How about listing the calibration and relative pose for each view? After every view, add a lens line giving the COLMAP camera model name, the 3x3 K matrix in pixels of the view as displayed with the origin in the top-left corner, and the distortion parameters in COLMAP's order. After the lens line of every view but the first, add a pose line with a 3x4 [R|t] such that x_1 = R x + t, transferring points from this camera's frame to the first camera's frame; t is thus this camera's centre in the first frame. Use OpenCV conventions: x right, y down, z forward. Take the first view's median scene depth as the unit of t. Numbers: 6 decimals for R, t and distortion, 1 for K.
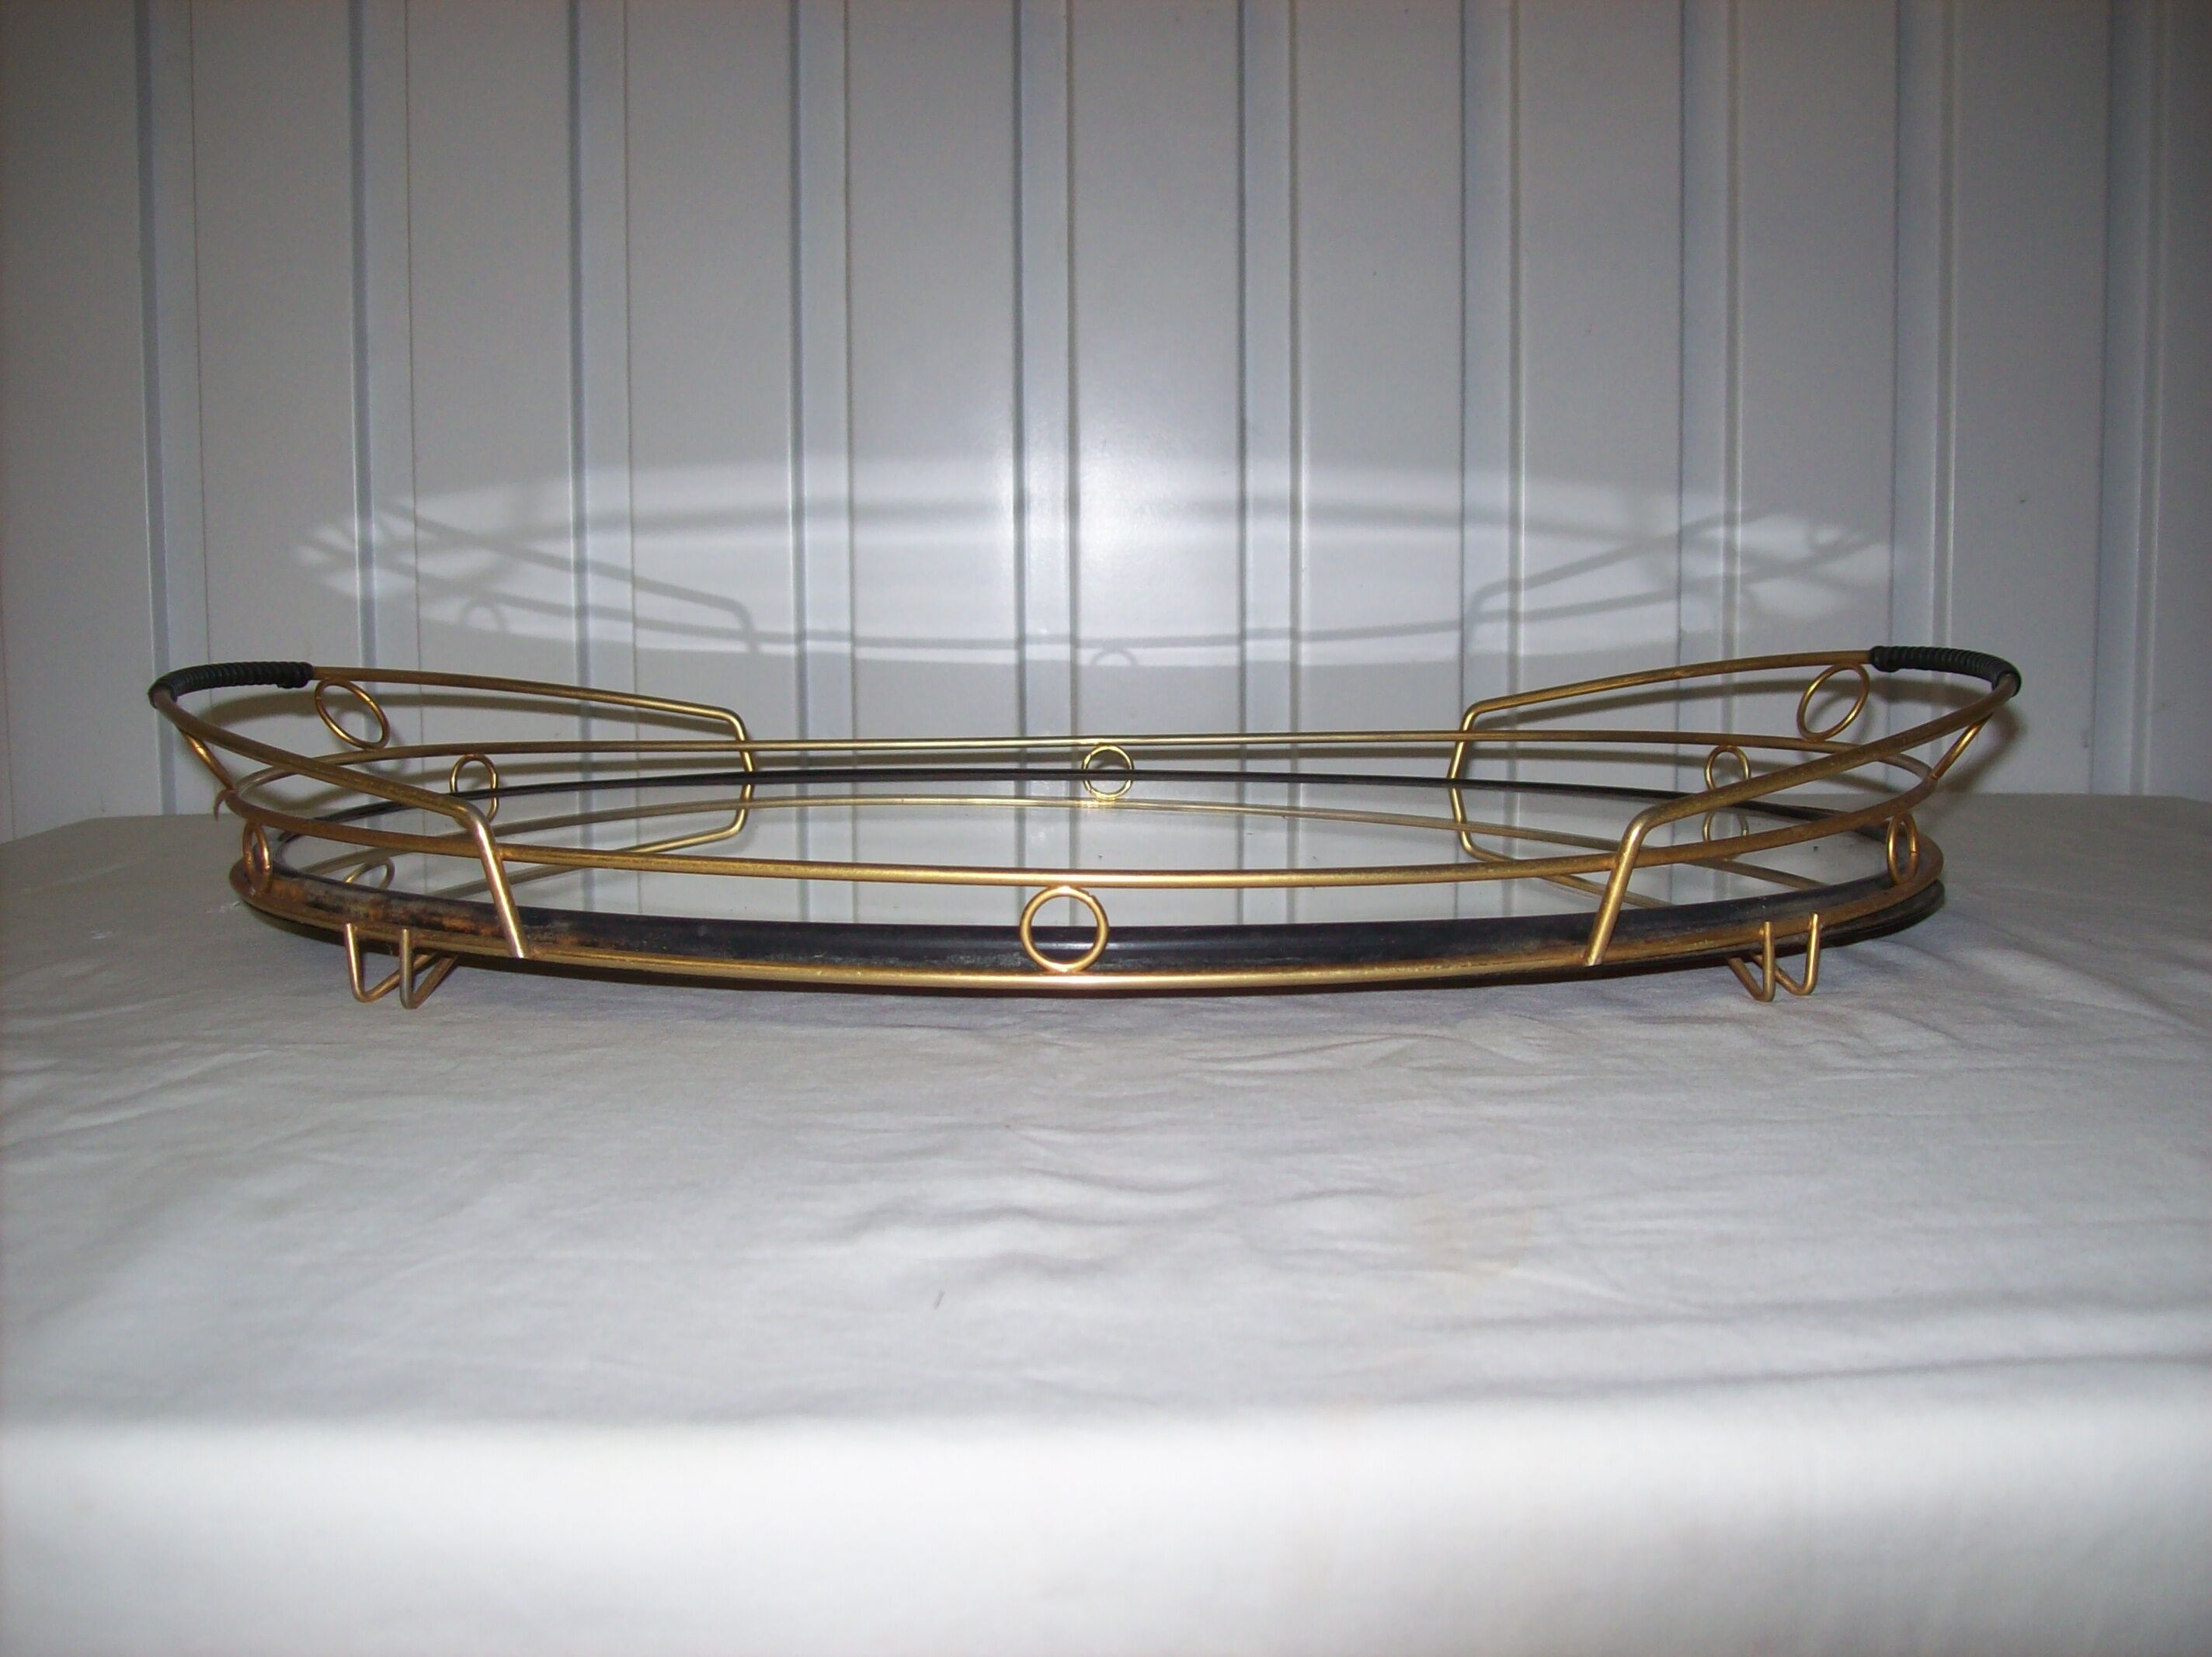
lens RADIAL K [[2324.8, 0, 1106.0], [0, 2324.8, 828.5], [0, 0, 1]] dist [-0.183332, 0.017190]
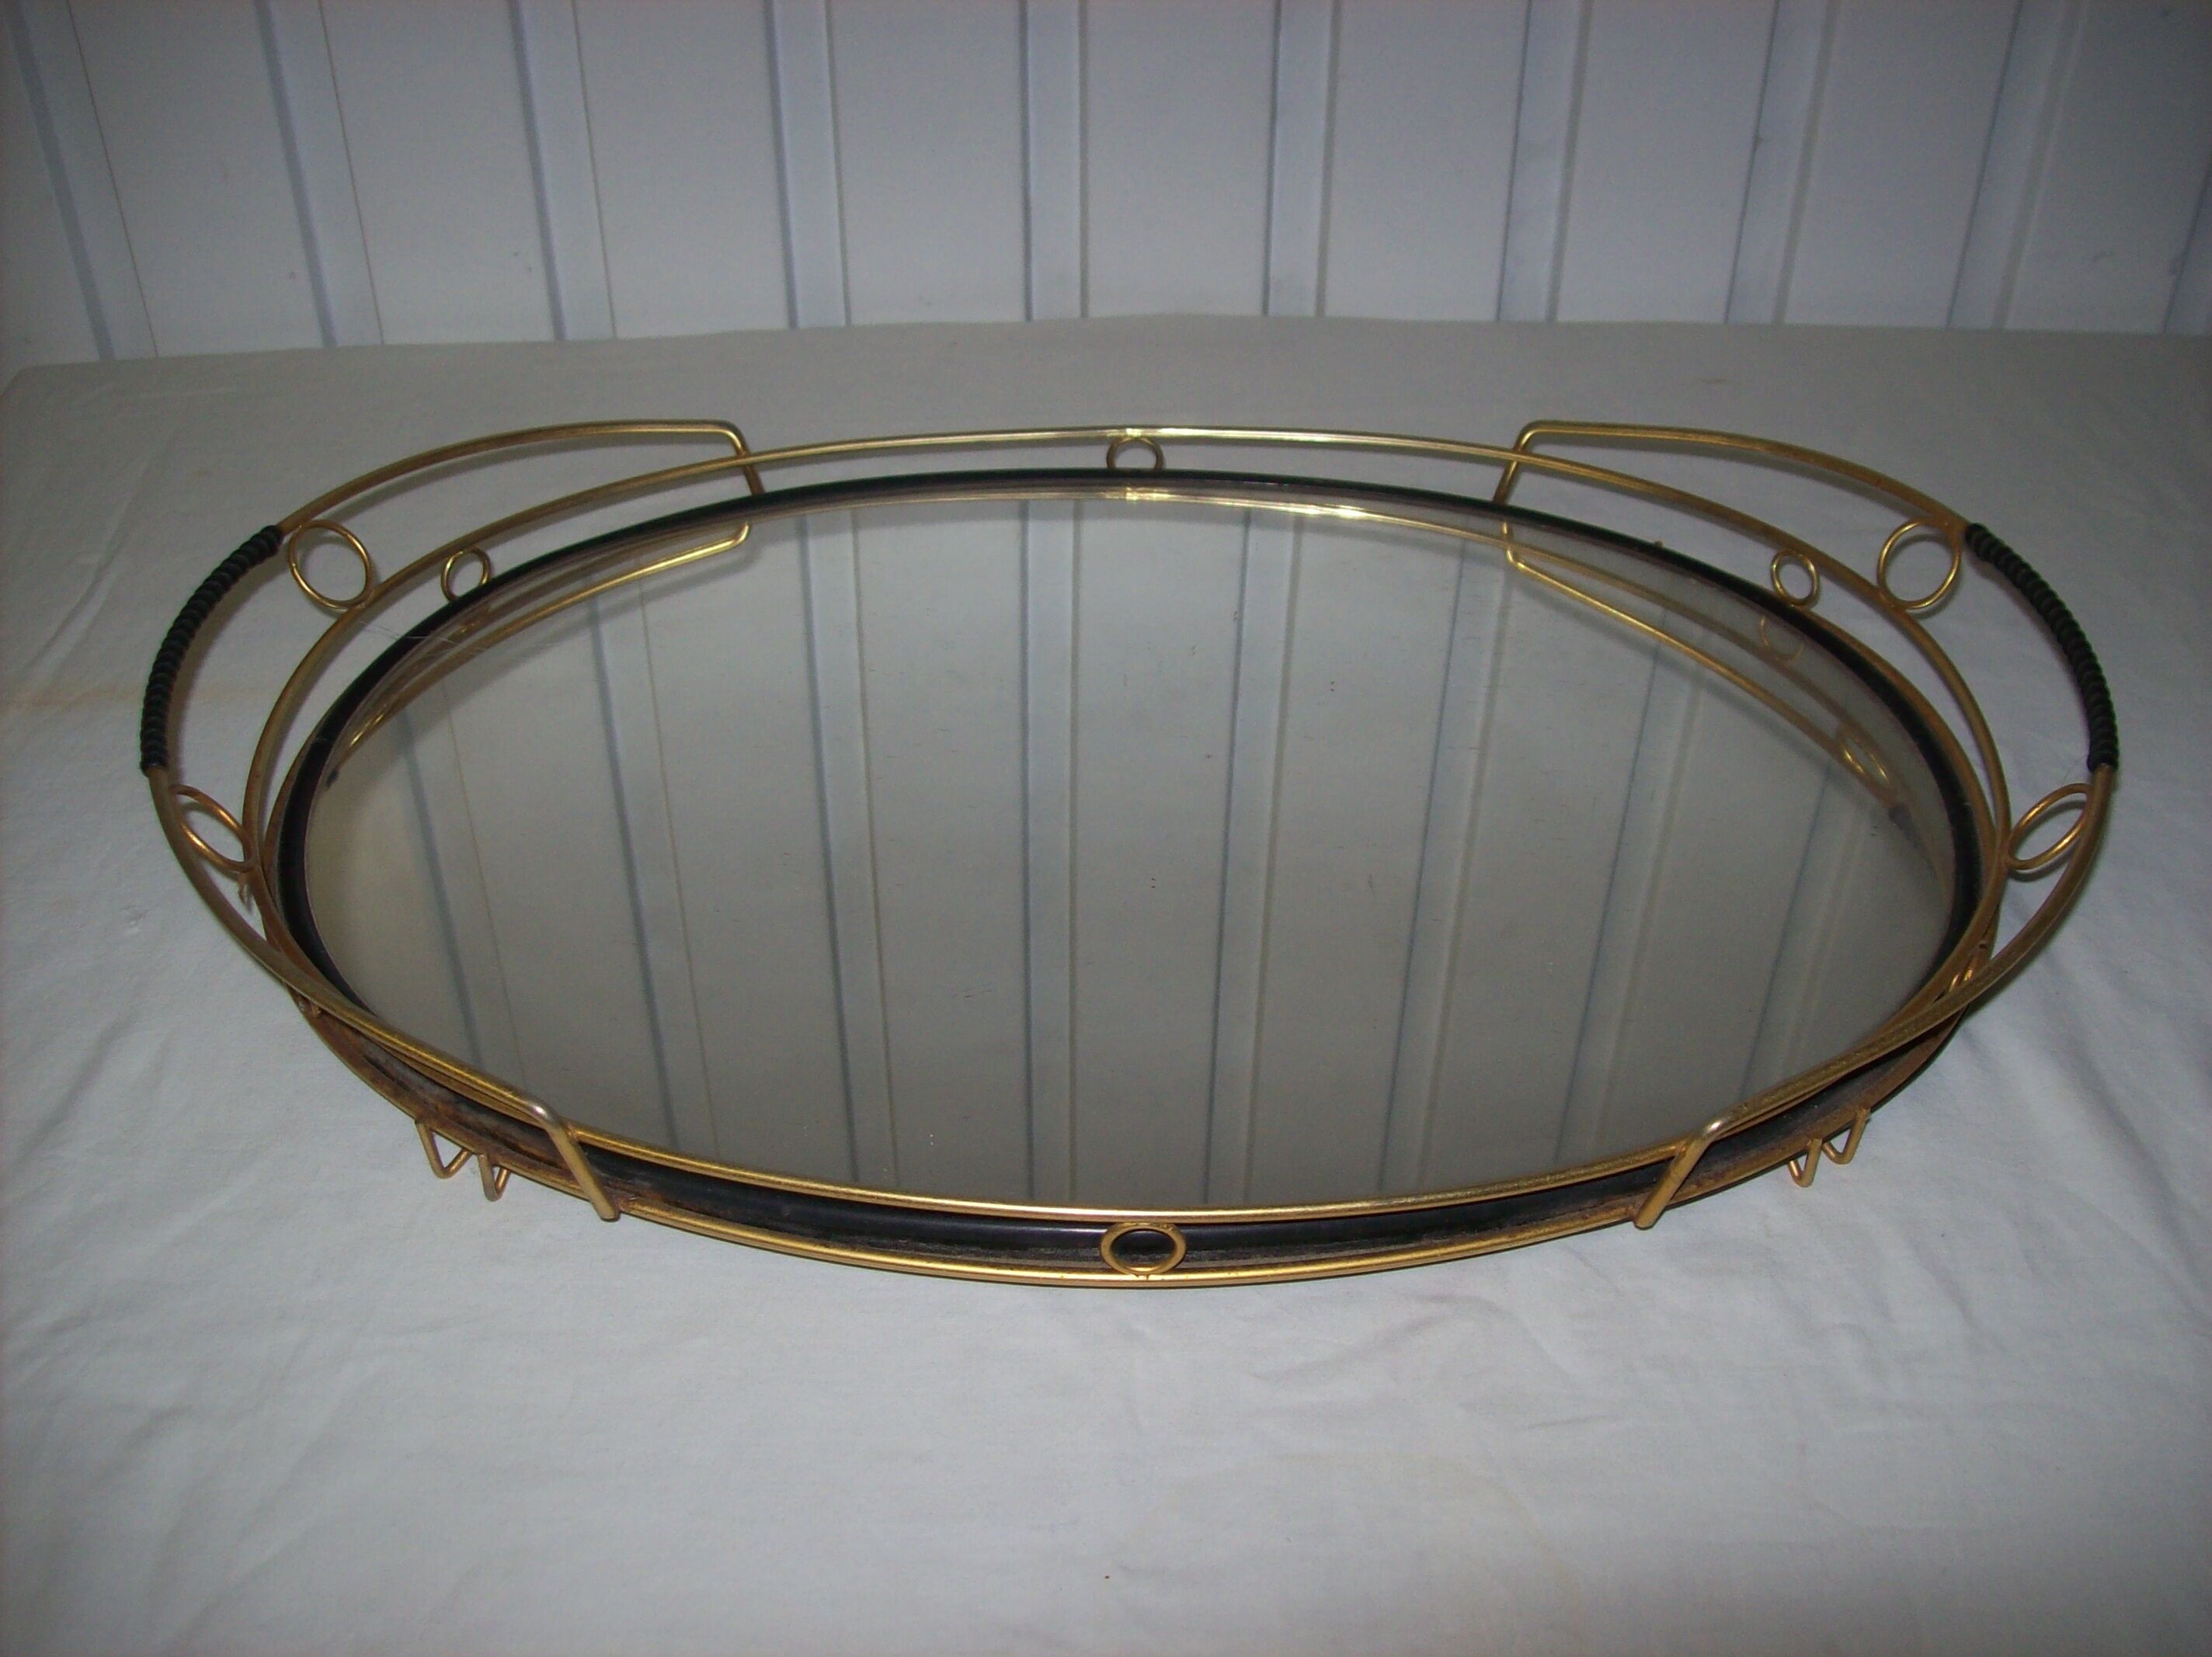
lens RADIAL K [[2316.4, 0, 1106.0], [0, 2316.4, 828.5], [0, 0, 1]] dist [-0.157573, 0.023610]
pose [[0.999694, -0.008789, 0.023140, -0.066728], [-0.004728, 0.849819, 0.527053, -0.772336], [-0.024297, -0.527001, 0.849517, 0.264636]]
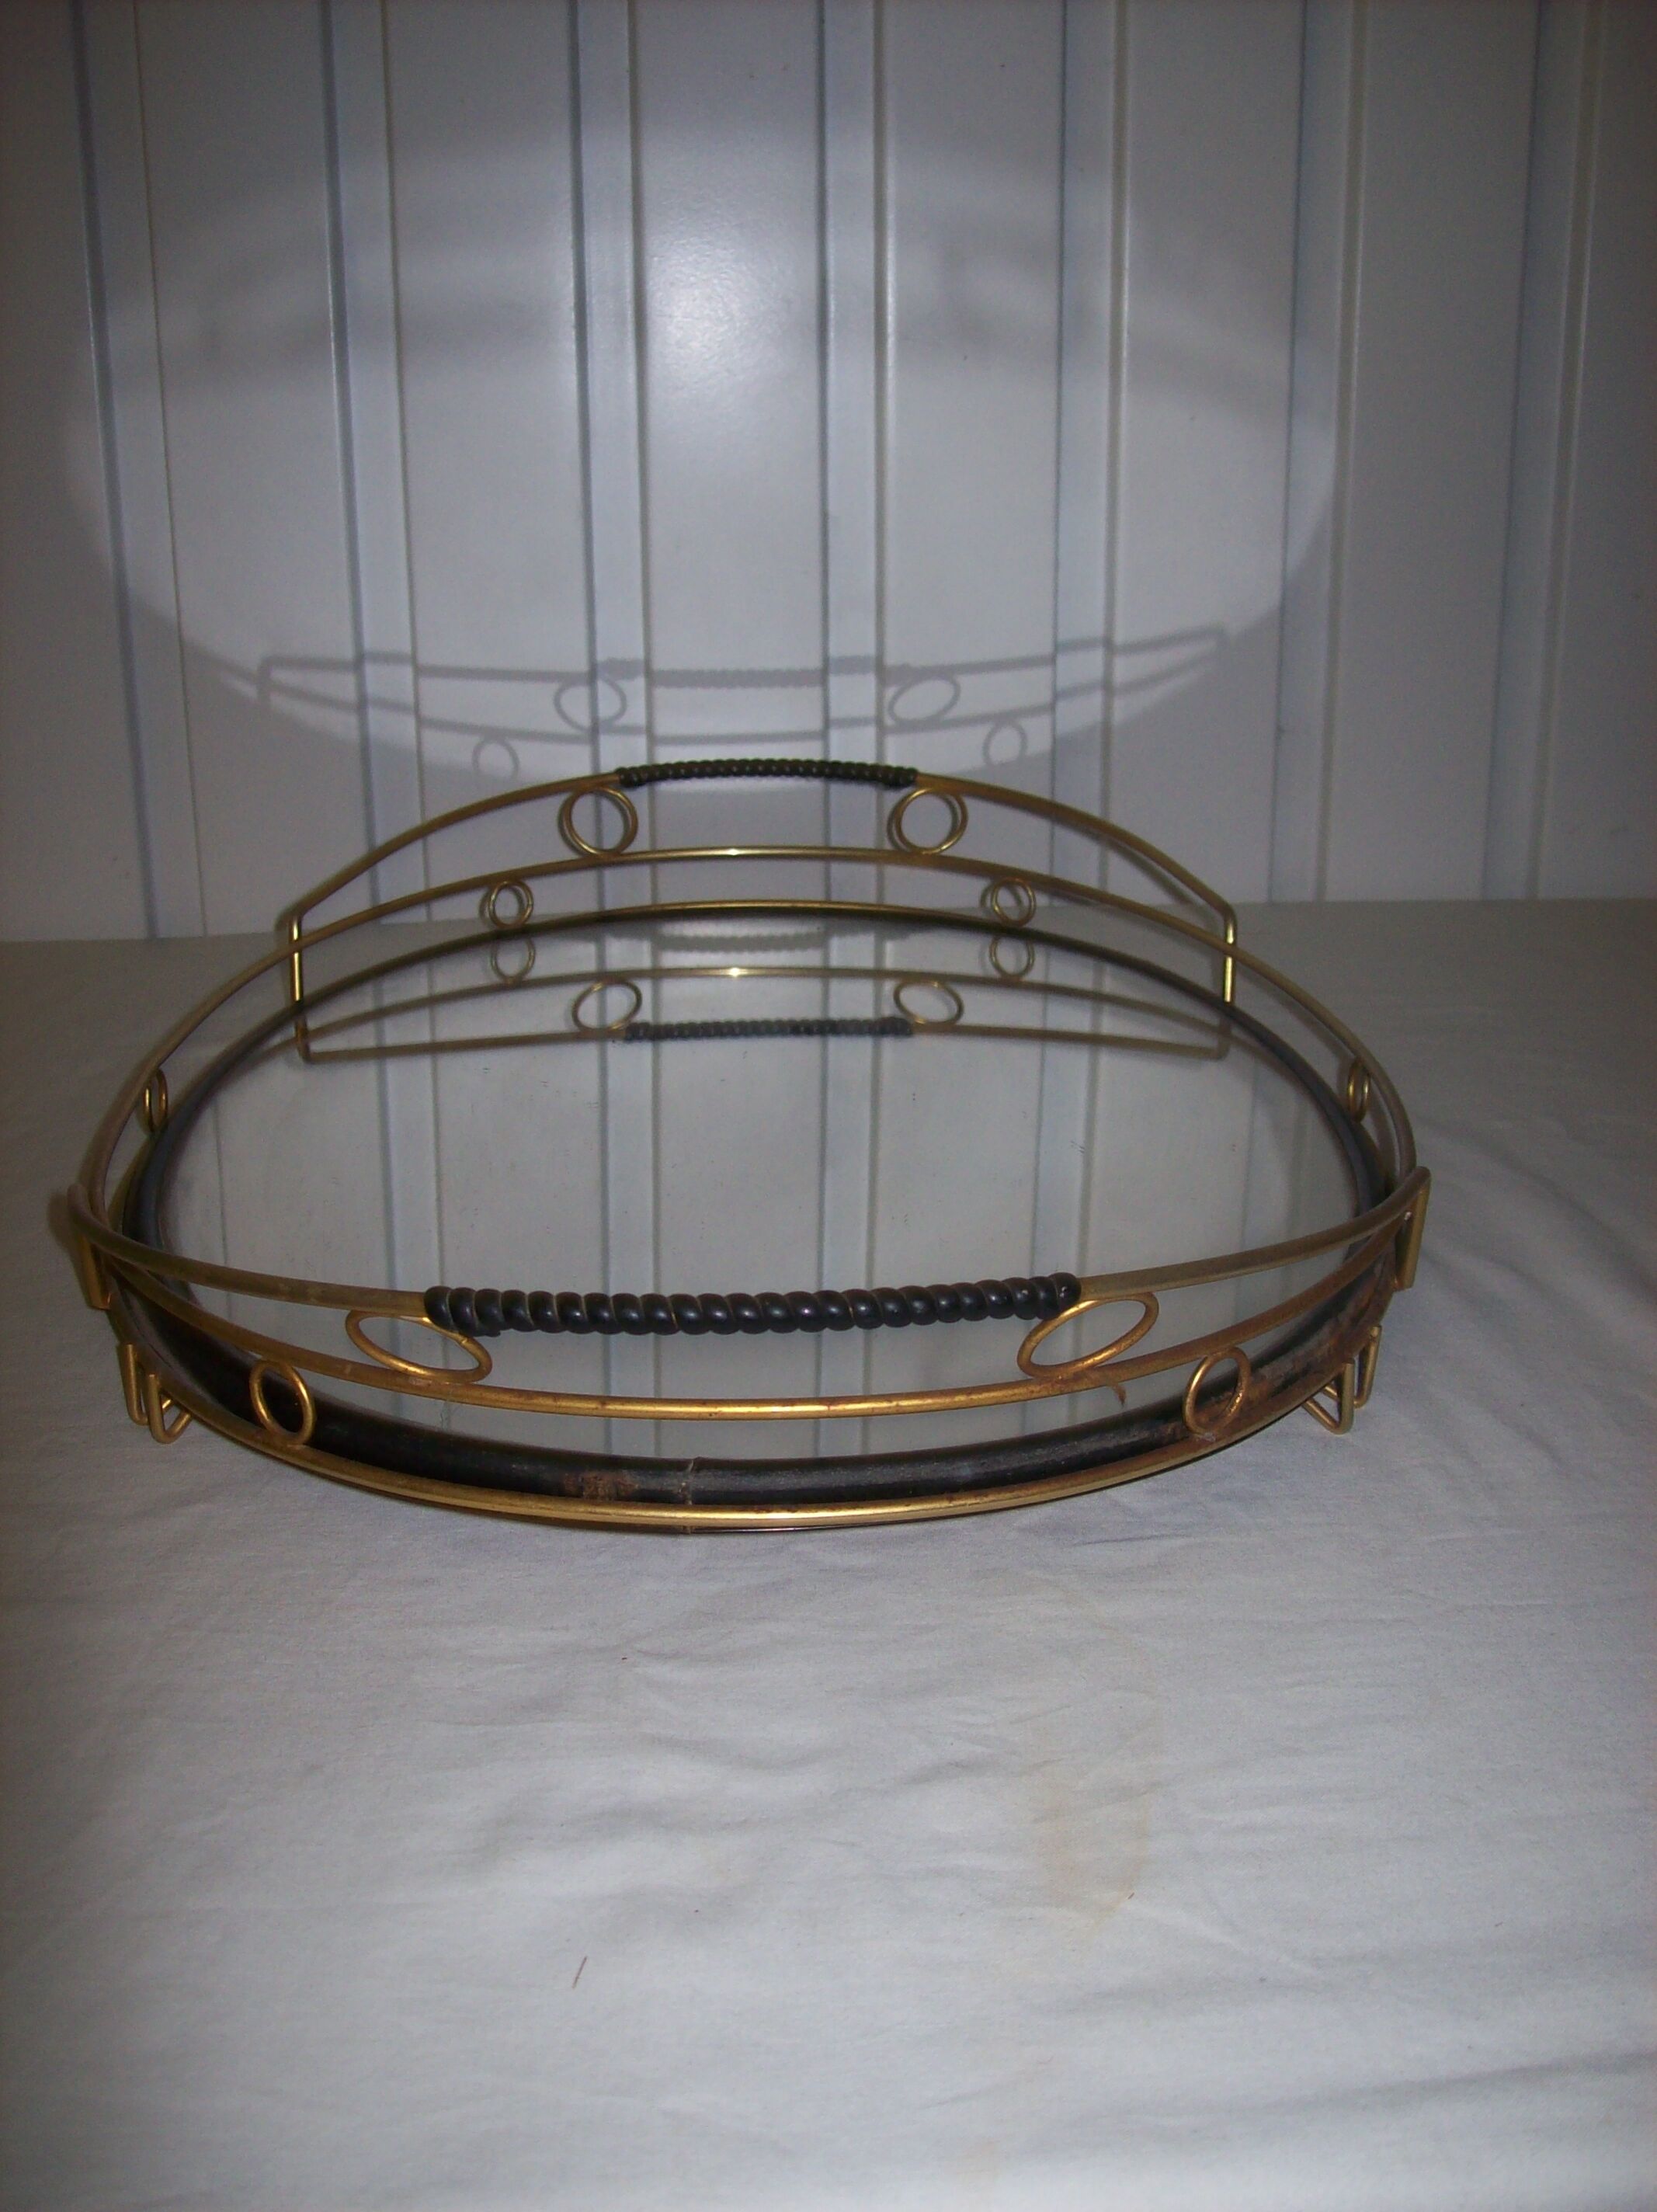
lens RADIAL K [[2316.4, 0, 828.5], [0, 2316.4, 1106.0], [0, 0, 1]] dist [-0.157573, 0.023610]
pose [[0.997661, -0.023640, 0.064138, -0.012885], [0.009748, 0.977908, 0.208811, -0.320270], [-0.067658, -0.207697, 0.975851, 0.076658]]
